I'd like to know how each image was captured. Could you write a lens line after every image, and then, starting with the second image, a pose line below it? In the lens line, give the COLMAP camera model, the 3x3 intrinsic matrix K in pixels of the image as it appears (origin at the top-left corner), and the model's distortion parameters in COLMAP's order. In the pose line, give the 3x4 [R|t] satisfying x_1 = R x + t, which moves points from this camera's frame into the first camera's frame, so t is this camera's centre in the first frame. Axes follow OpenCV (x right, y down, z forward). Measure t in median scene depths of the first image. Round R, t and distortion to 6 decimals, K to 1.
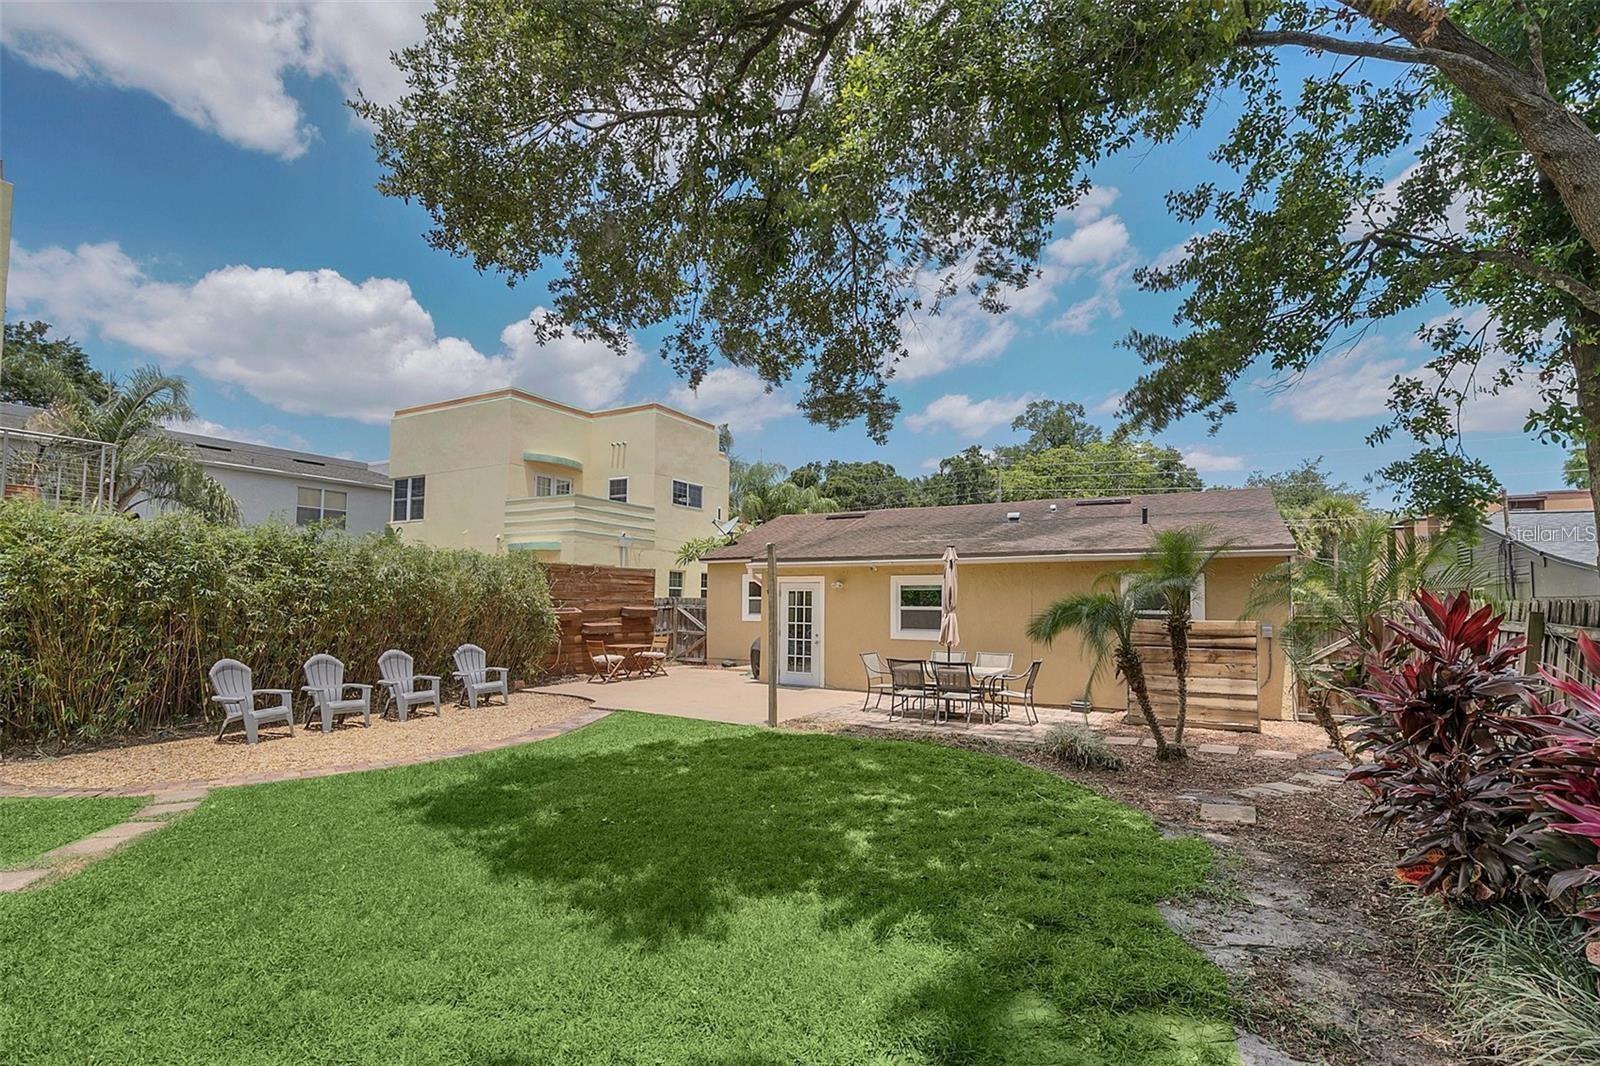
lens RADIAL K [[747.0, 0, 782.6], [0, 747.0, 544.9], [0, 0, 1]] dist [-0.008696, 0.002483]
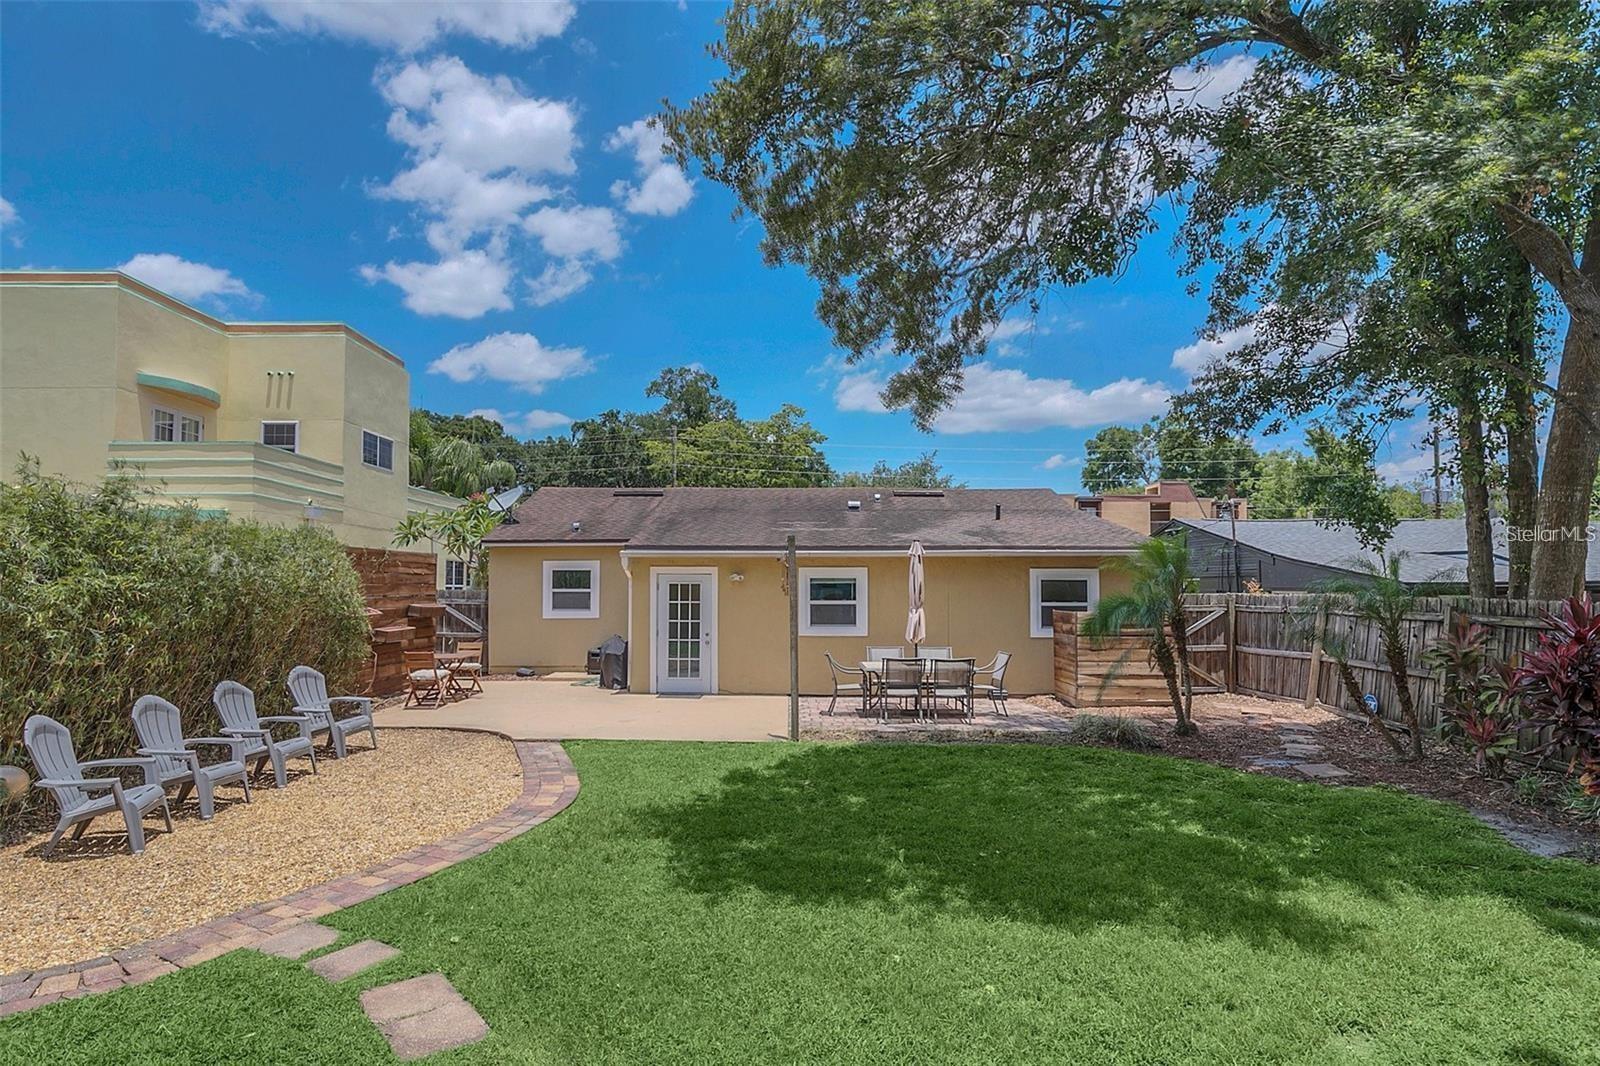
lens RADIAL K [[853.8, 0, 773.8], [0, 853.8, 556.2], [0, 0, 1]] dist [-0.017091, -0.000740]
pose [[0.868475, 0.010484, 0.495623, -0.378429], [-0.032178, 0.998860, 0.035255, -0.008186], [-0.494688, -0.046566, 0.867822, 0.097906]]
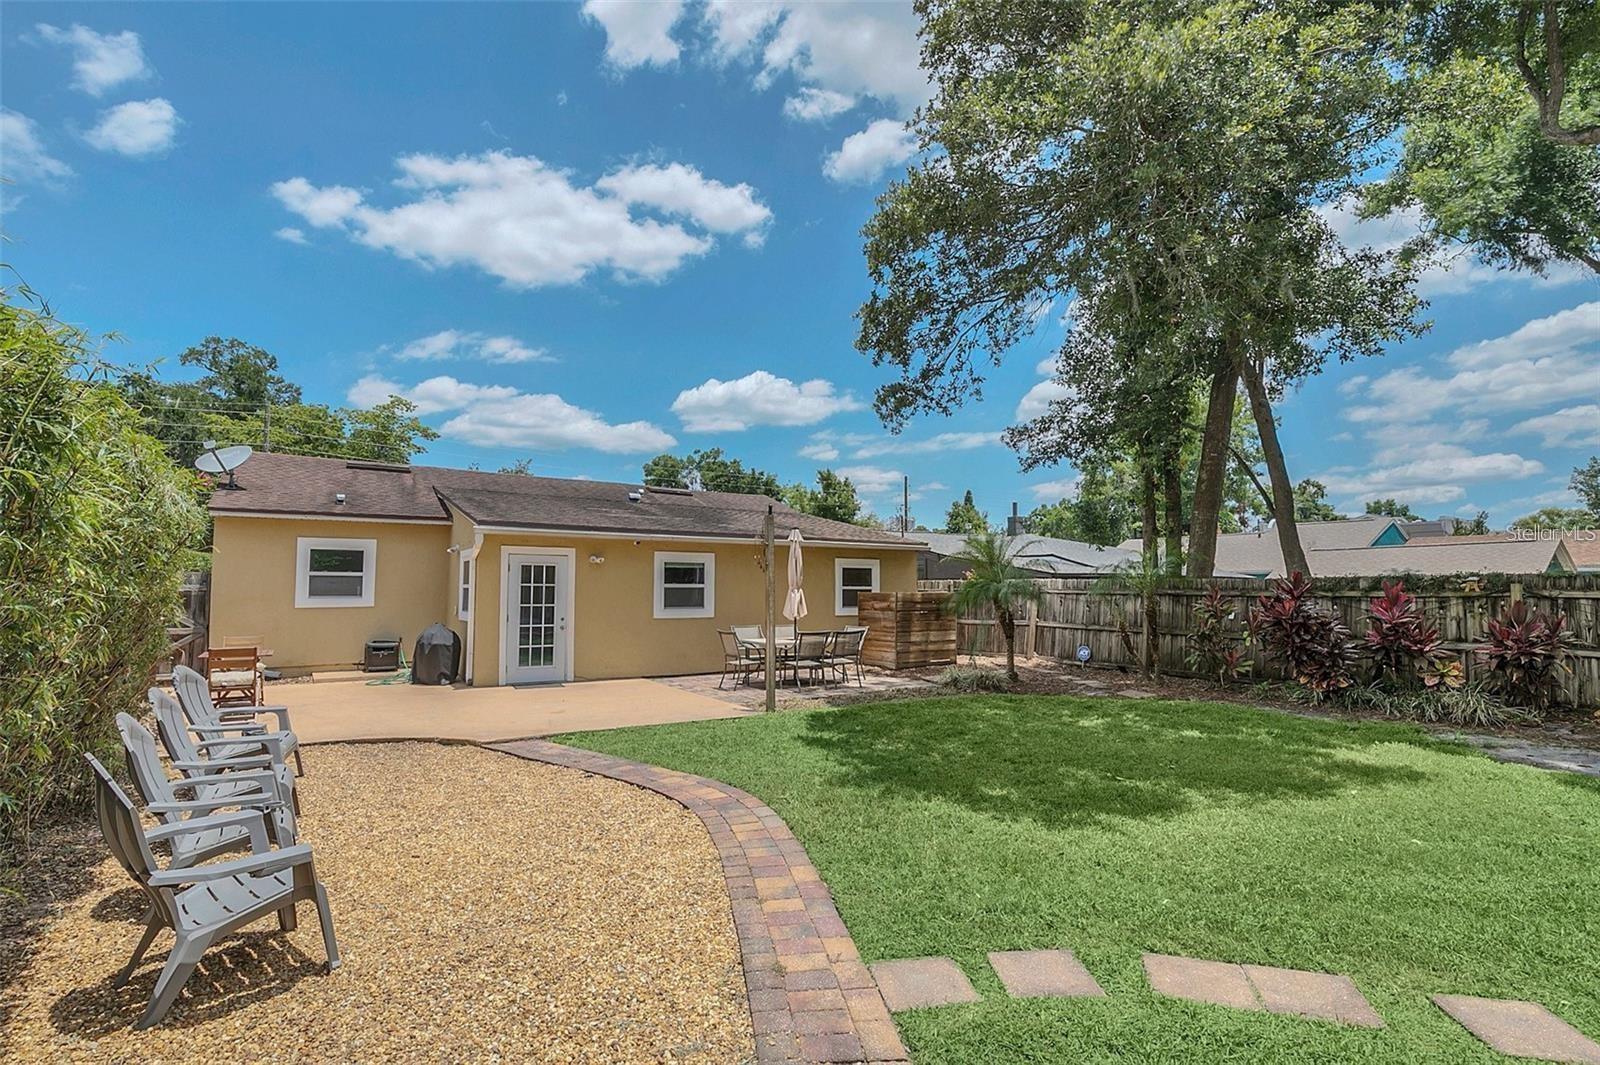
lens RADIAL K [[747.0, 0, 799.6], [0, 747.0, 530.3], [0, 0, 1]] dist [-0.008696, 0.002483]
pose [[0.426118, 0.064652, 0.902355, -0.591026], [-0.068145, 0.996903, -0.039246, 0.036693], [-0.902098, -0.044767, 0.429204, 0.406092]]
